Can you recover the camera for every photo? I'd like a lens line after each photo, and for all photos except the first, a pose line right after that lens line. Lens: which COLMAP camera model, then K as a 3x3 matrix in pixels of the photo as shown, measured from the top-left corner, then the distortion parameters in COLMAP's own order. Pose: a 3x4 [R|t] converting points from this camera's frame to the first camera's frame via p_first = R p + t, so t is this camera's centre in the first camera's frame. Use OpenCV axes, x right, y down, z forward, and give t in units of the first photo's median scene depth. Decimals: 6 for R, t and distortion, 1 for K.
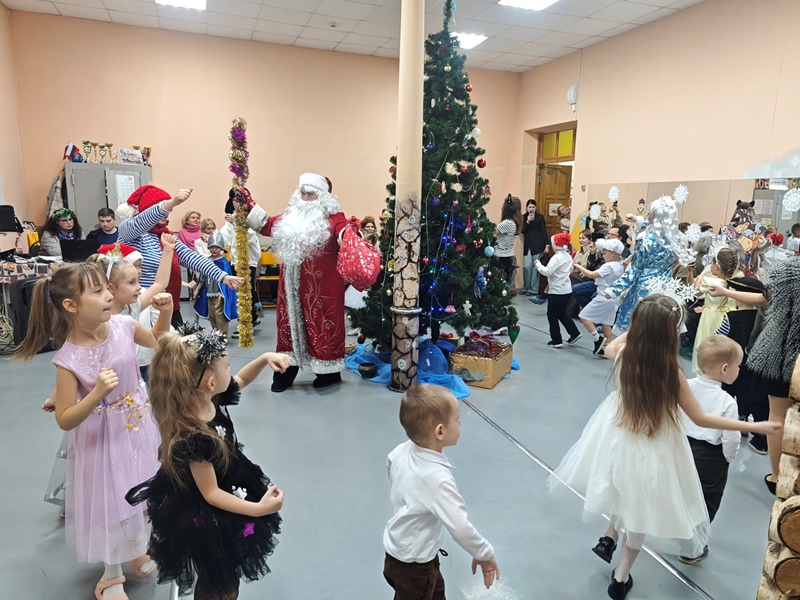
lens RADIAL K [[539.9, 0, 411.2], [0, 539.9, 306.8], [0, 0, 1]] dist [0.005311, -0.000782]
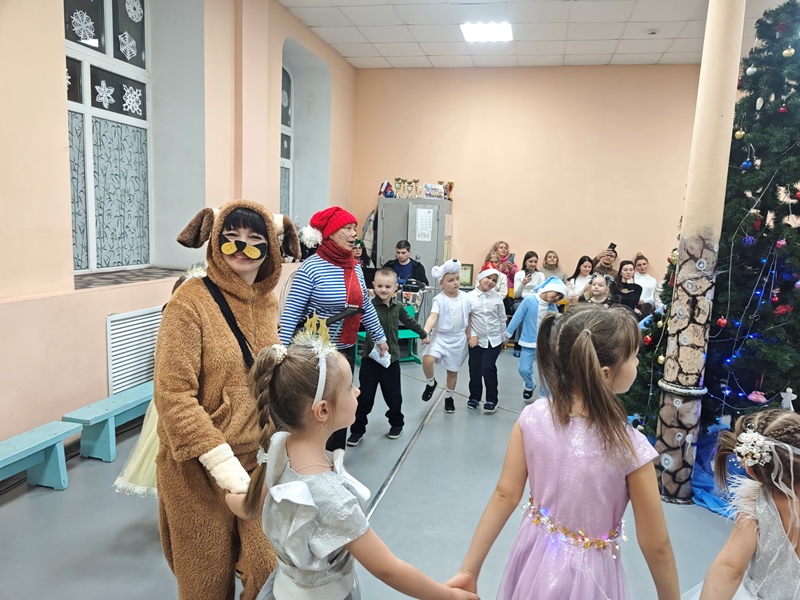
lens RADIAL K [[545.8, 0, 417.9], [0, 545.8, 304.0], [0, 0, 1]] dist [0.035639, -0.038109]
pose [[0.838223, 0.090345, -0.537792, 0.075671], [-0.126969, 0.991411, -0.031349, -0.035231], [0.530341, 0.094561, 0.842494, 0.174009]]
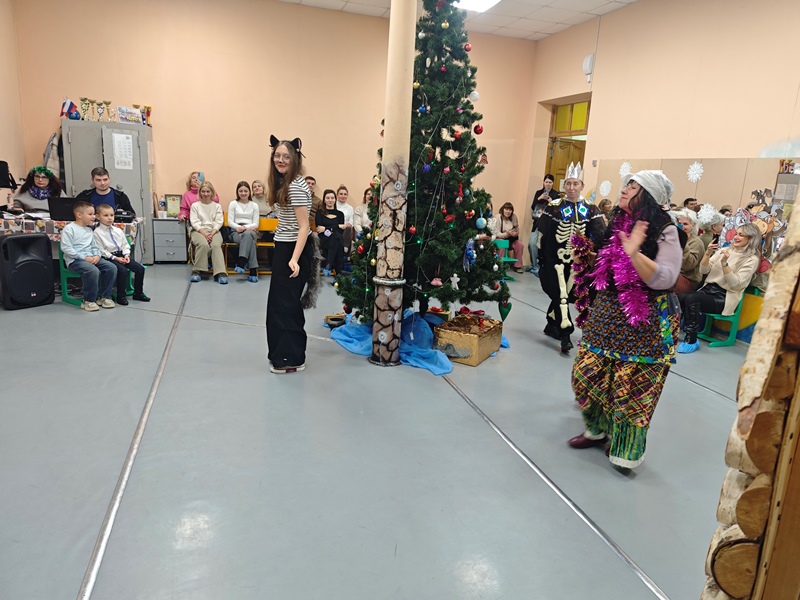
lens RADIAL K [[534.4, 0, 407.2], [0, 534.4, 301.7], [0, 0, 1]] dist [0.026621, -0.035732]
pose [[0.998415, 0.043808, -0.035323, 0.054522], [-0.042456, 0.998369, 0.038159, 0.005268], [0.036937, -0.036598, 0.998647, 0.048692]]
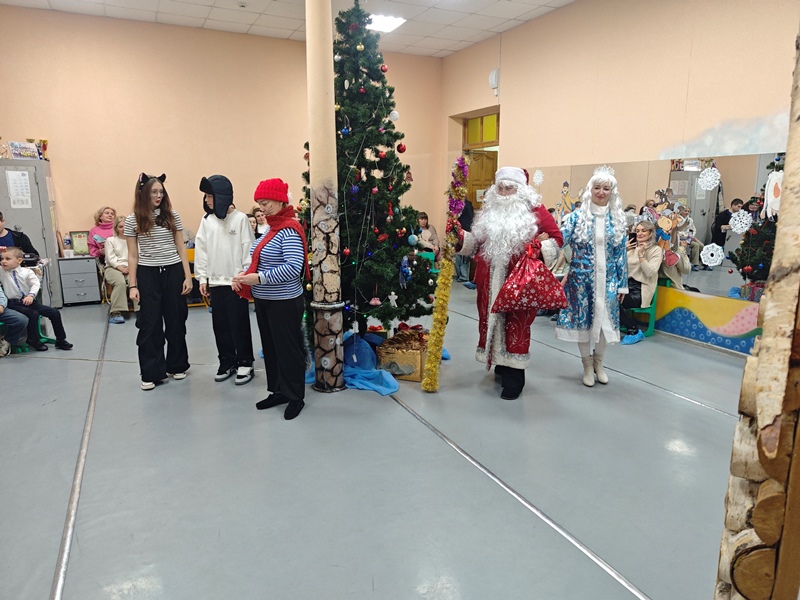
lens RADIAL K [[533.6, 0, 401.5], [0, 533.6, 301.7], [0, 0, 1]] dist [0.030480, -0.040917]
pose [[0.994397, -0.046009, 0.095173, 0.028737], [0.045029, 0.998908, 0.012425, -0.005079], [-0.095641, -0.008070, 0.995383, 0.054934]]
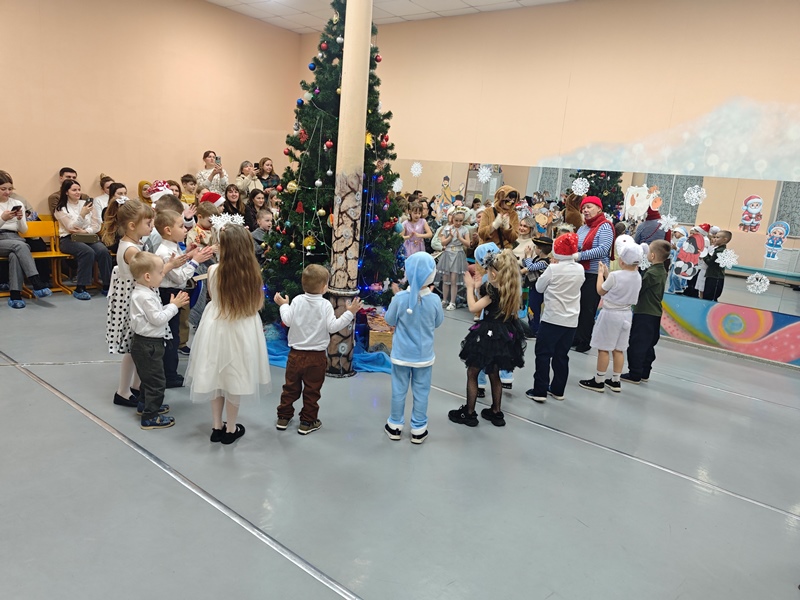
lens RADIAL K [[542.8, 0, 402.5], [0, 542.8, 300.0], [0, 0, 1]] dist [0.026049, -0.034357]
pose [[0.841728, -0.072652, 0.534991, -0.413515], [0.042062, 0.996717, 0.069176, -0.038227], [-0.538260, -0.035725, 0.842021, 0.135425]]
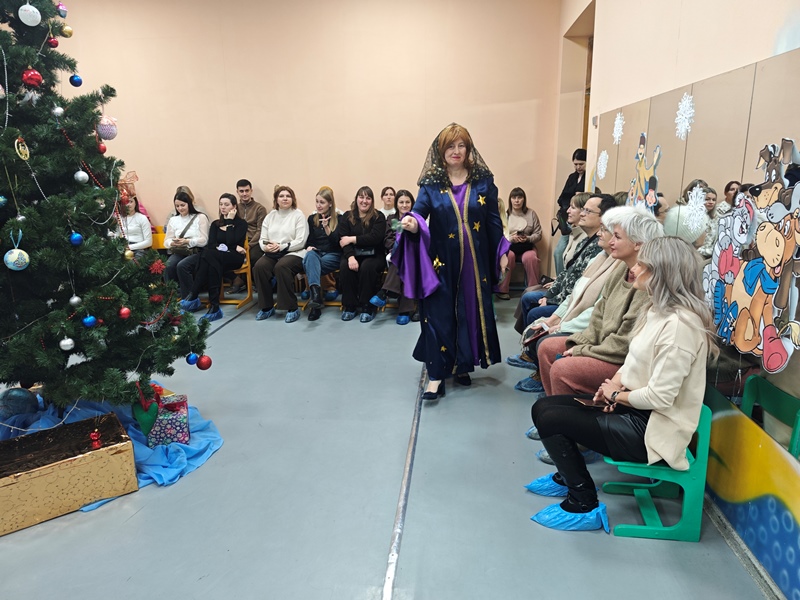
lens RADIAL K [[542.8, 0, 402.5], [0, 542.8, 300.0], [0, 0, 1]] dist [0.026049, -0.034357]
pose [[0.899268, 0.069388, -0.431859, 0.687421], [-0.047889, 0.997020, 0.060474, -0.112296], [0.434768, -0.033701, 0.899912, 0.719234]]
